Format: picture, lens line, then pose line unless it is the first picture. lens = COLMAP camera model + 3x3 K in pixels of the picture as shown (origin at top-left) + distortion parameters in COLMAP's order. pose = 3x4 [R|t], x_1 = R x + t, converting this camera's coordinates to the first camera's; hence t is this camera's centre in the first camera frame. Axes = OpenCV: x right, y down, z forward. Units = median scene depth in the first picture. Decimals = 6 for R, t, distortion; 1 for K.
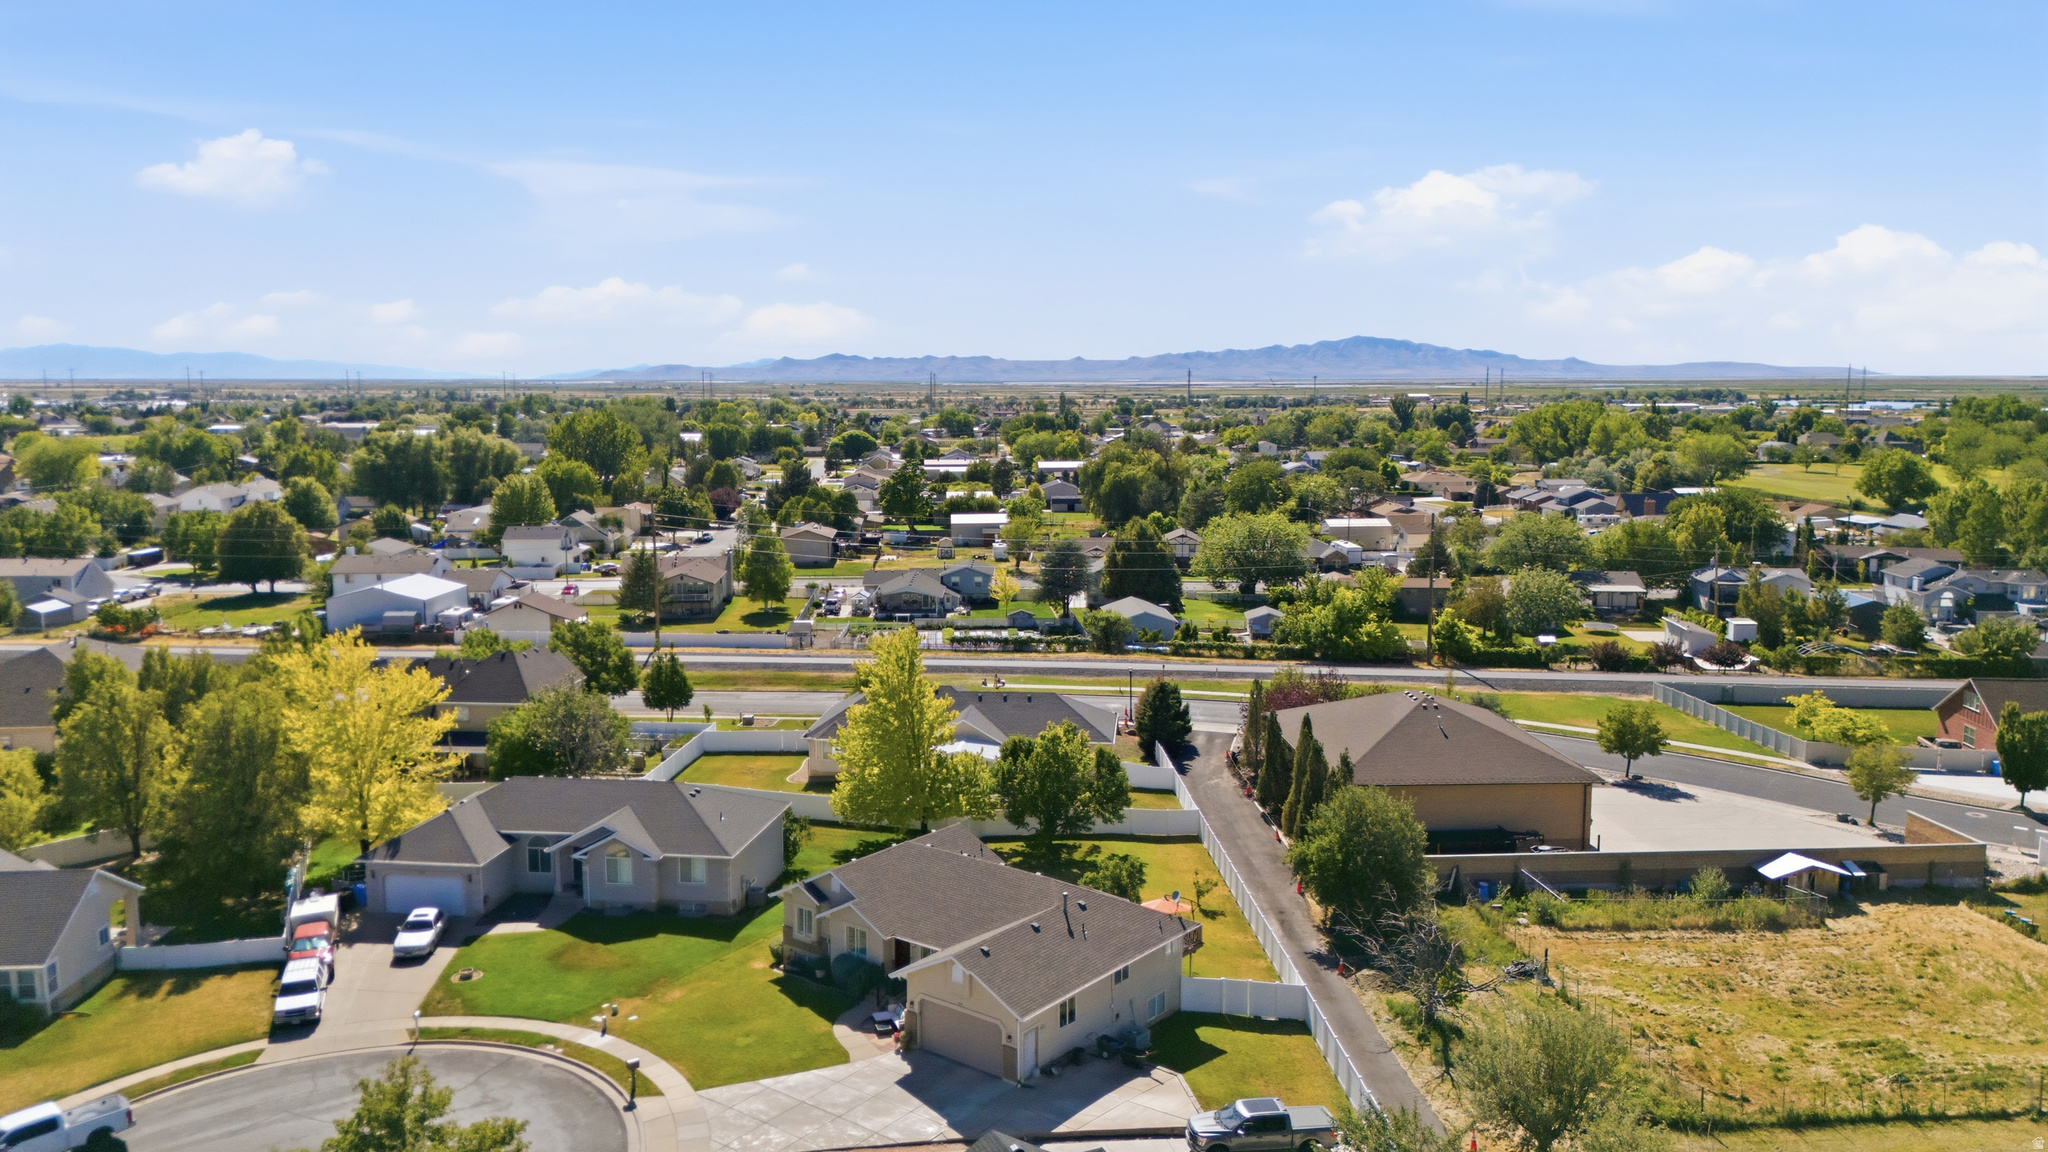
lens RADIAL K [[1503.7, 0, 1029.9], [0, 1503.7, 574.9], [0, 0, 1]] dist [0.082936, -0.082299]
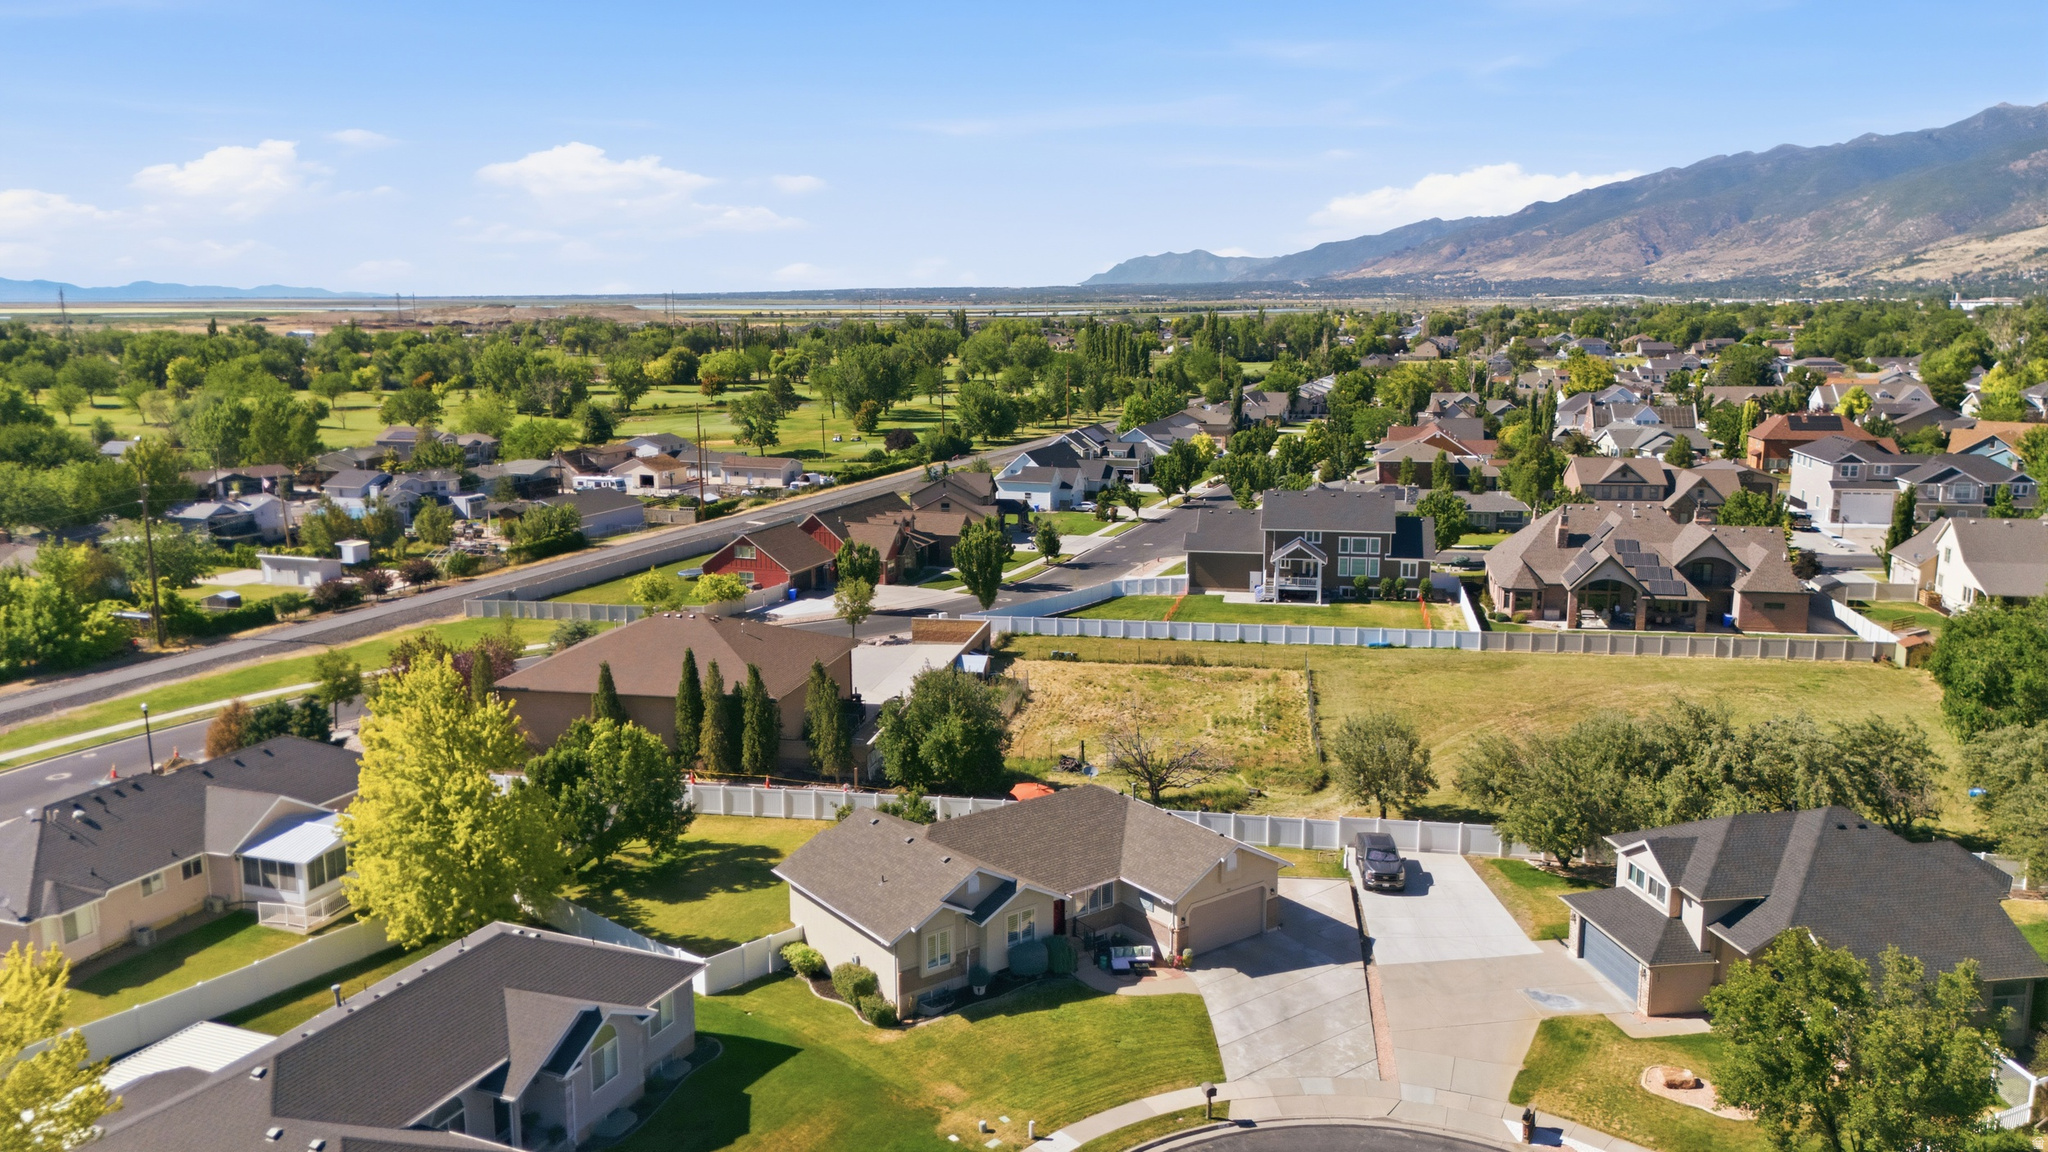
lens RADIAL K [[1503.7, 0, 1029.9], [0, 1503.7, 574.9], [0, 0, 1]] dist [0.082936, -0.082299]
pose [[0.257192, -0.174520, 0.950471, -0.897146], [0.129940, 0.980871, 0.144941, -0.086279], [-0.957584, 0.086227, 0.274949, 0.713597]]
